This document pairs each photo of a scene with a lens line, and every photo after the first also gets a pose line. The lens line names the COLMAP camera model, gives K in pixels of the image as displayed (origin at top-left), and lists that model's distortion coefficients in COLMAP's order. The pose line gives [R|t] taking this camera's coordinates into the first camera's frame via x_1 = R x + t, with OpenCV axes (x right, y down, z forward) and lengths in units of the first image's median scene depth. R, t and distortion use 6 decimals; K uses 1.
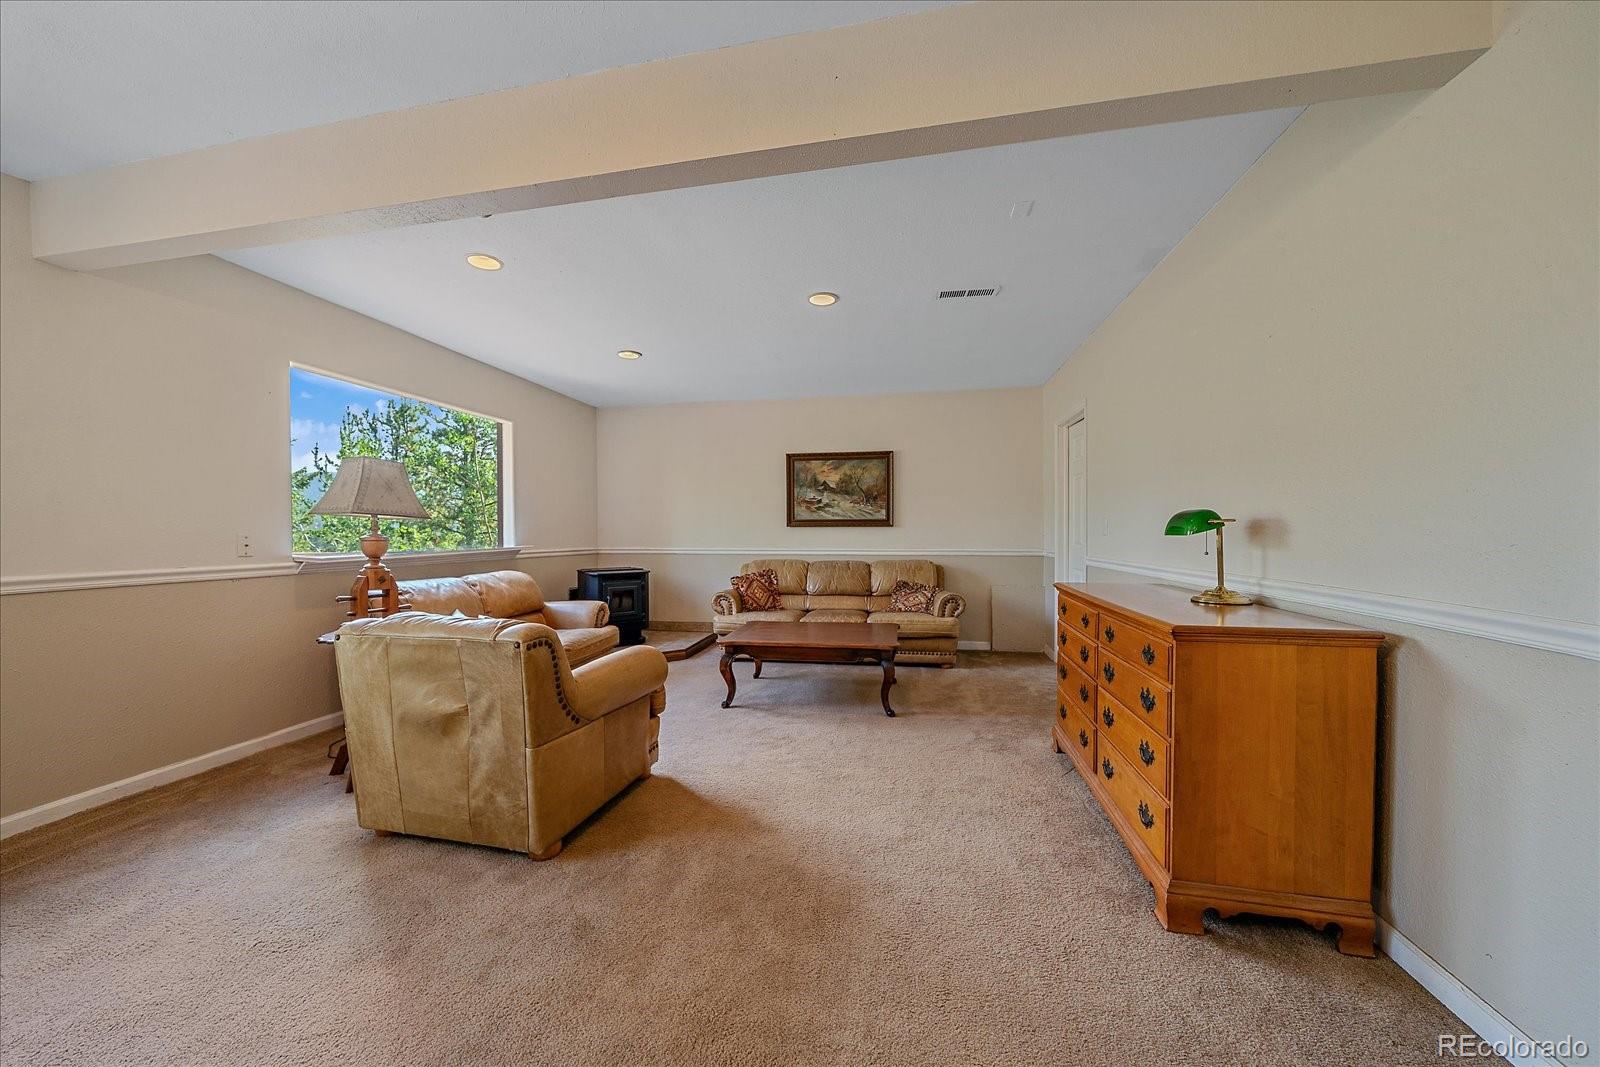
lens RADIAL K [[562.0, 0, 788.3], [0, 562.0, 533.6], [0, 0, 1]] dist [-0.005069, 0.000128]
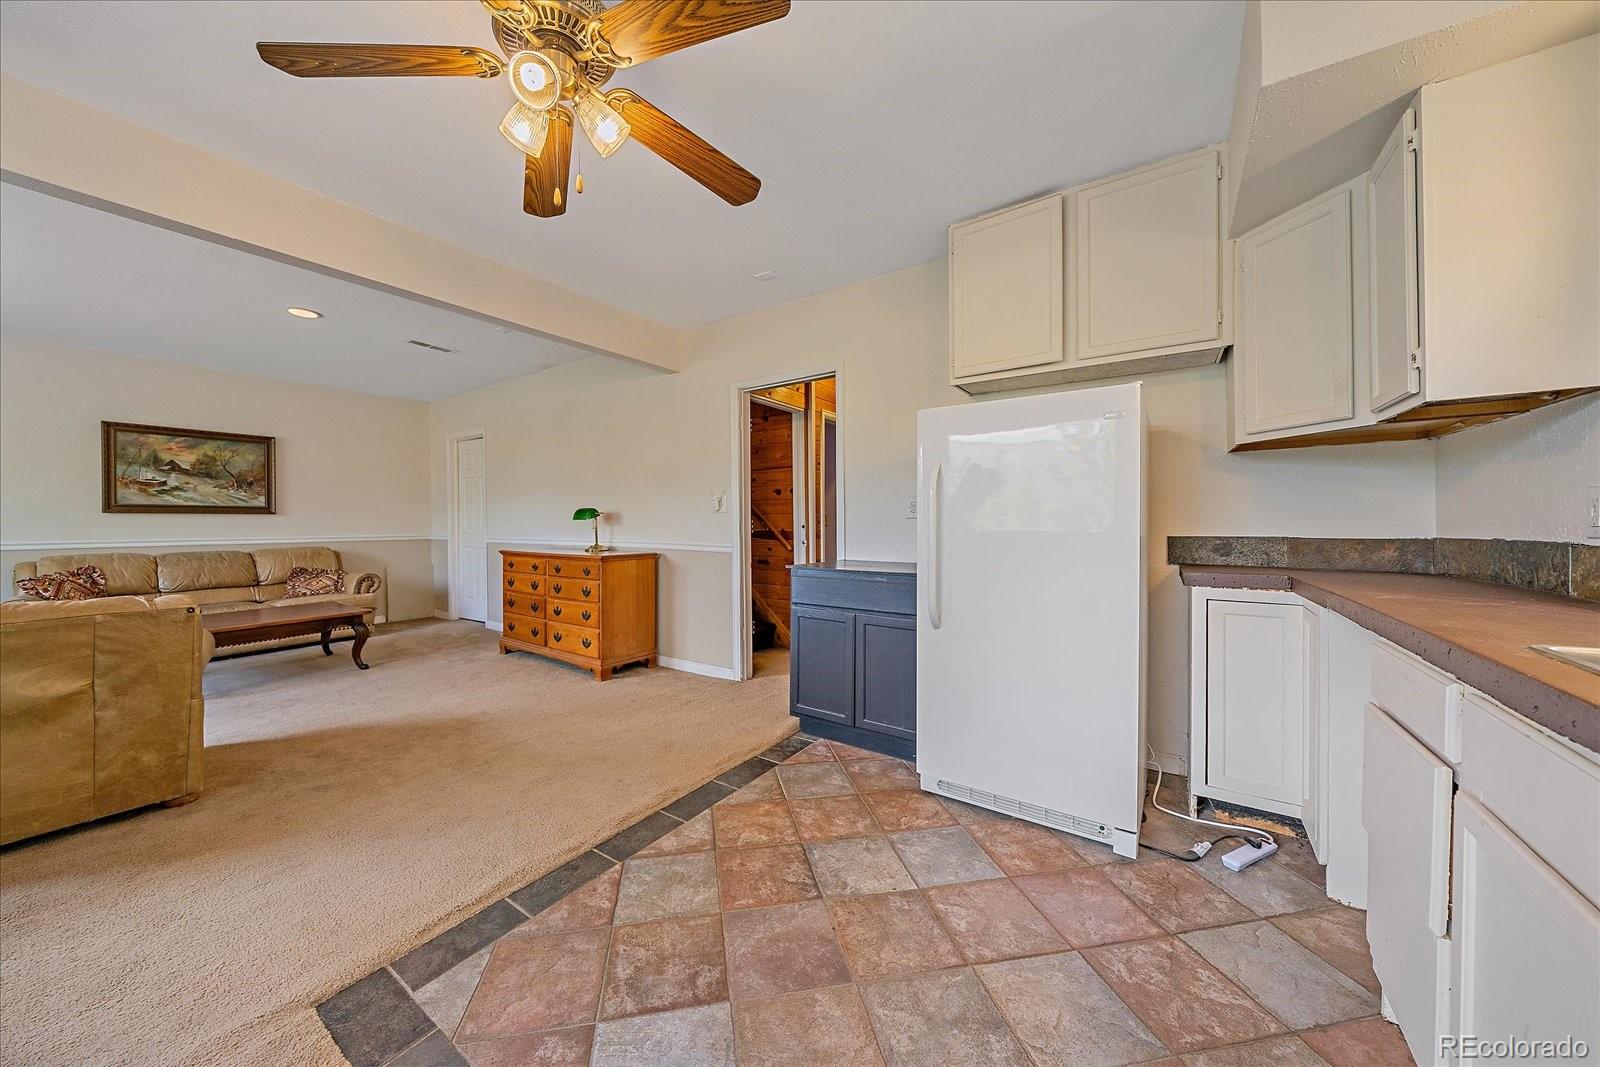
lens RADIAL K [[562.0, 0, 788.3], [0, 562.0, 533.6], [0, 0, 1]] dist [-0.005069, 0.000128]
pose [[0.385248, -0.017247, 0.922652, -0.377960], [0.004694, 0.999849, 0.016730, 0.009215], [-0.922801, -0.002114, 0.385271, -0.208102]]
